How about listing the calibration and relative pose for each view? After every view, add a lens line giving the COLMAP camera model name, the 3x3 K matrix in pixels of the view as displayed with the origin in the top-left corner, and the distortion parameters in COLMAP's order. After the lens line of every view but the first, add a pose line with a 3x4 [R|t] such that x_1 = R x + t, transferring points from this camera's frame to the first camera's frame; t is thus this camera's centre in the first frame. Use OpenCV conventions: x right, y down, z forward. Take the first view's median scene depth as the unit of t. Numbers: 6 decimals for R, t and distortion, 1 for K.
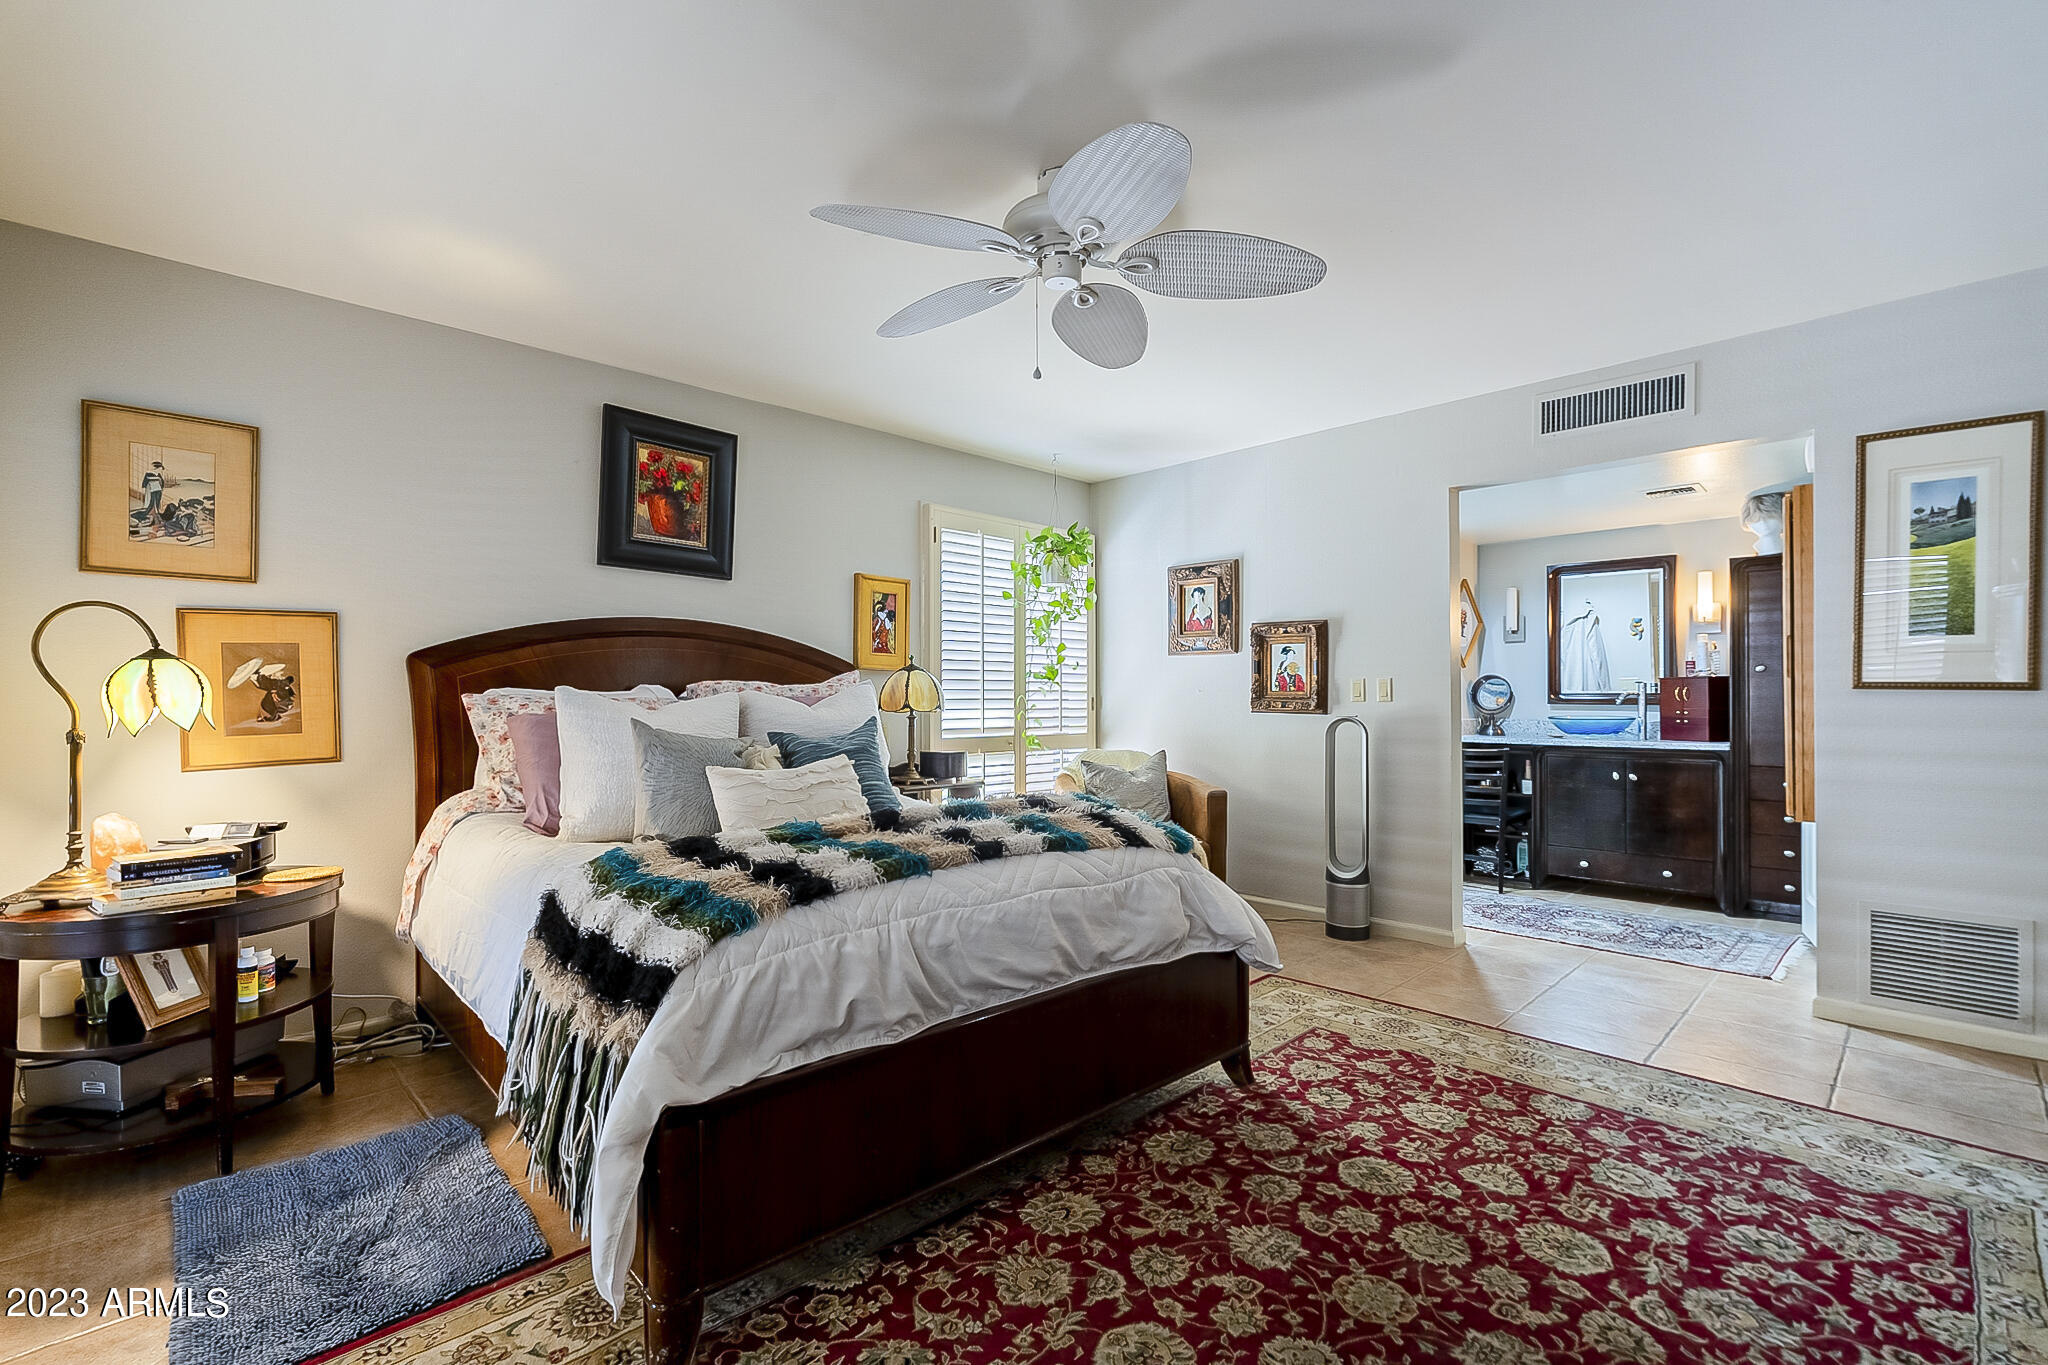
lens RADIAL K [[922.3, 0, 1026.1], [0, 922.3, 693.7], [0, 0, 1]] dist [-0.001582, 0.000276]
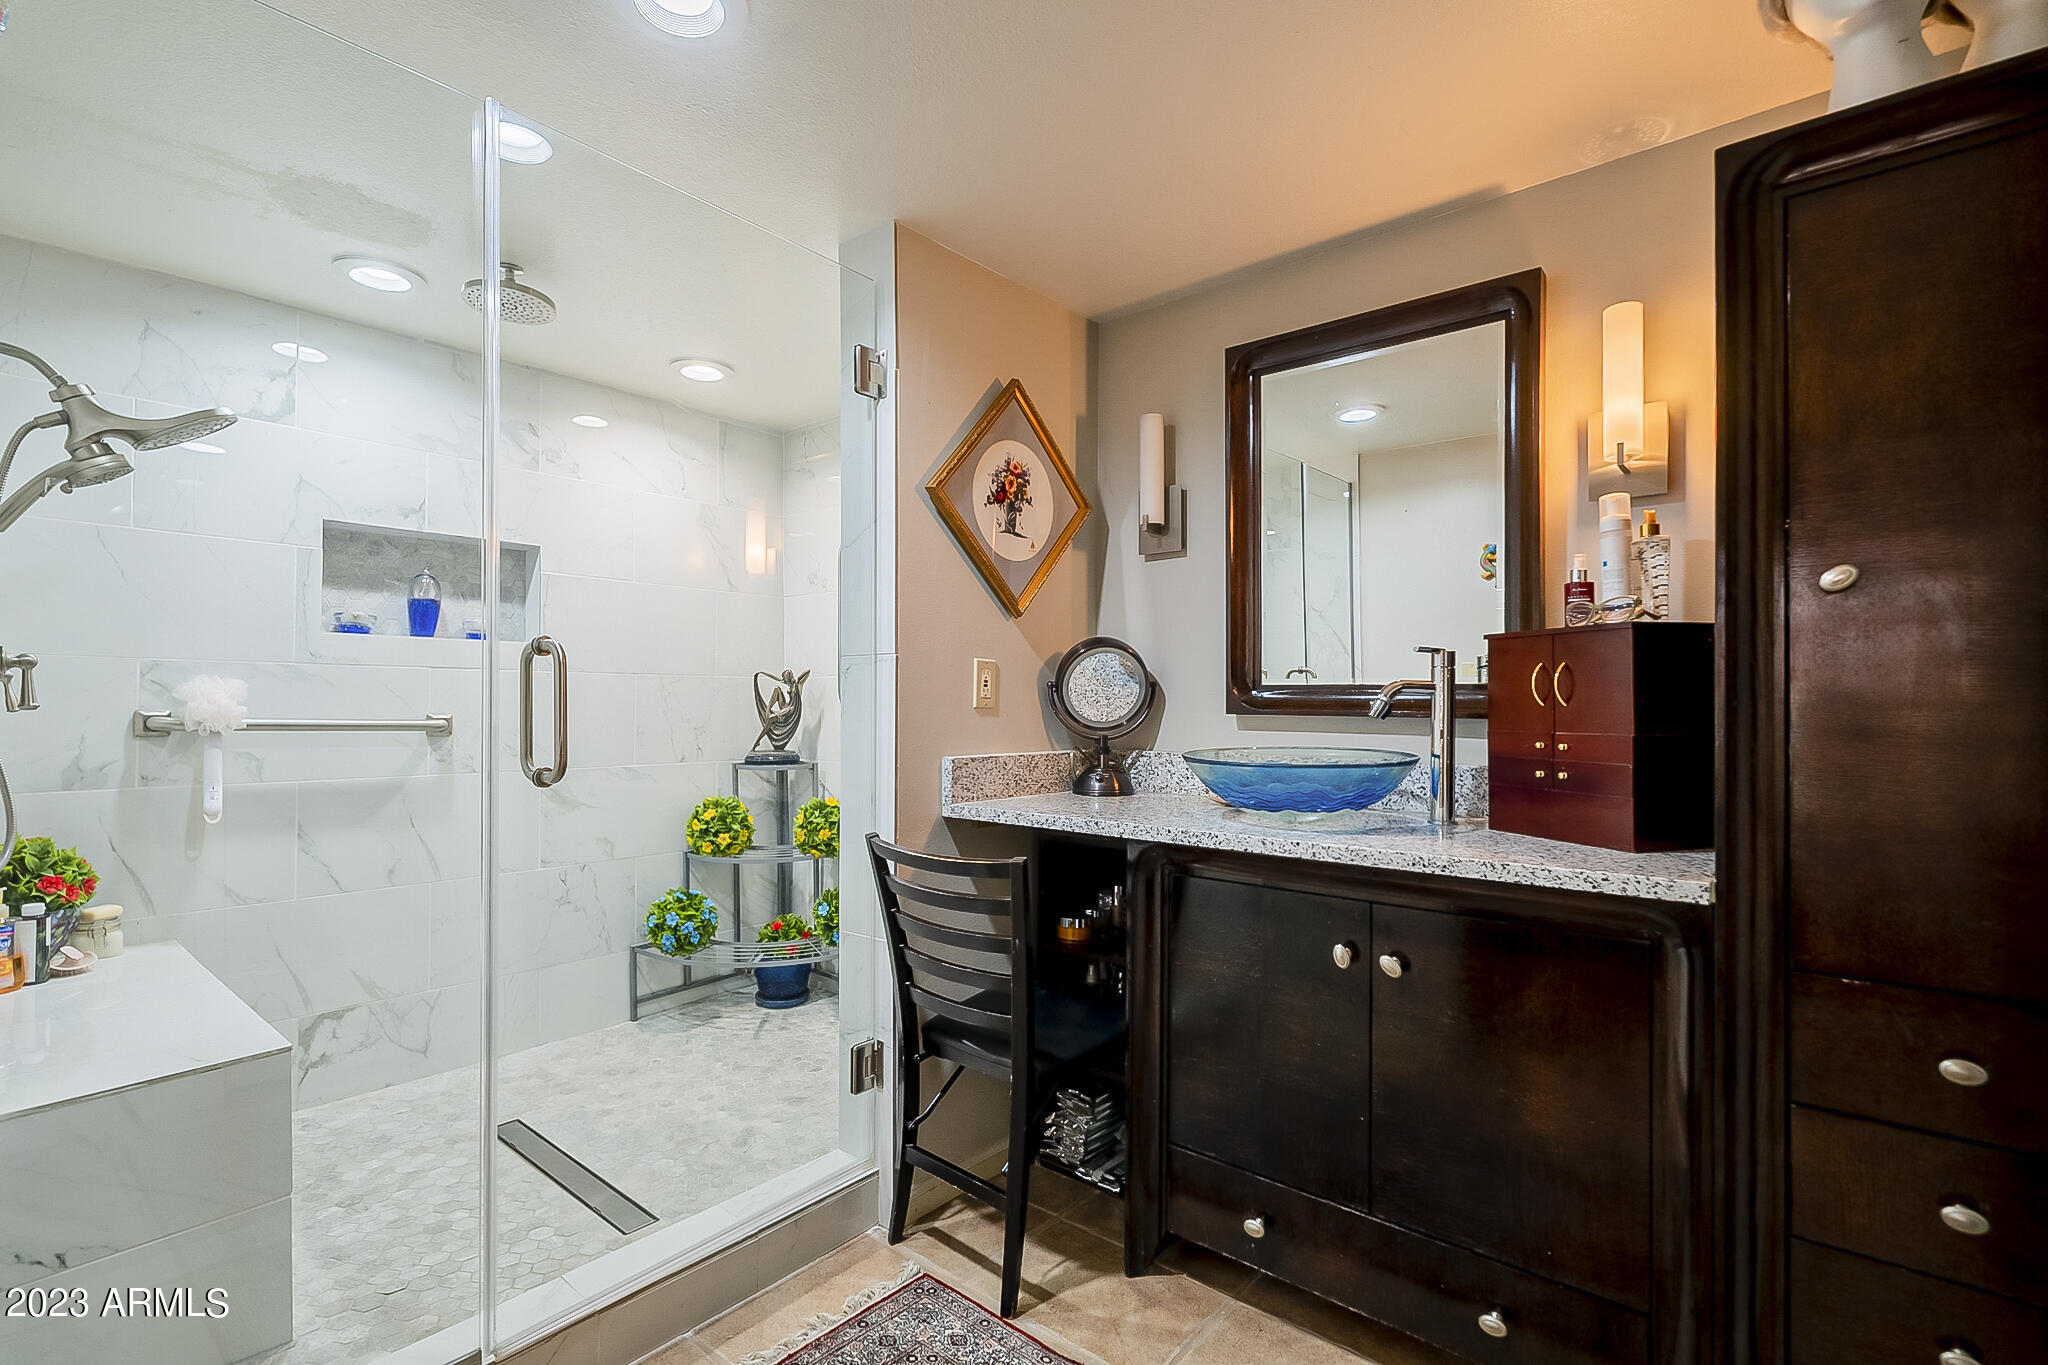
lens RADIAL K [[922.3, 0, 1023.0], [0, 922.3, 683.4], [0, 0, 1]] dist [-0.001582, 0.000276]
pose [[0.998413, -0.000737, 0.056304, 0.502368], [0.000882, 0.999996, -0.002547, 0.000296], [-0.056302, 0.002593, 0.998410, 0.681455]]
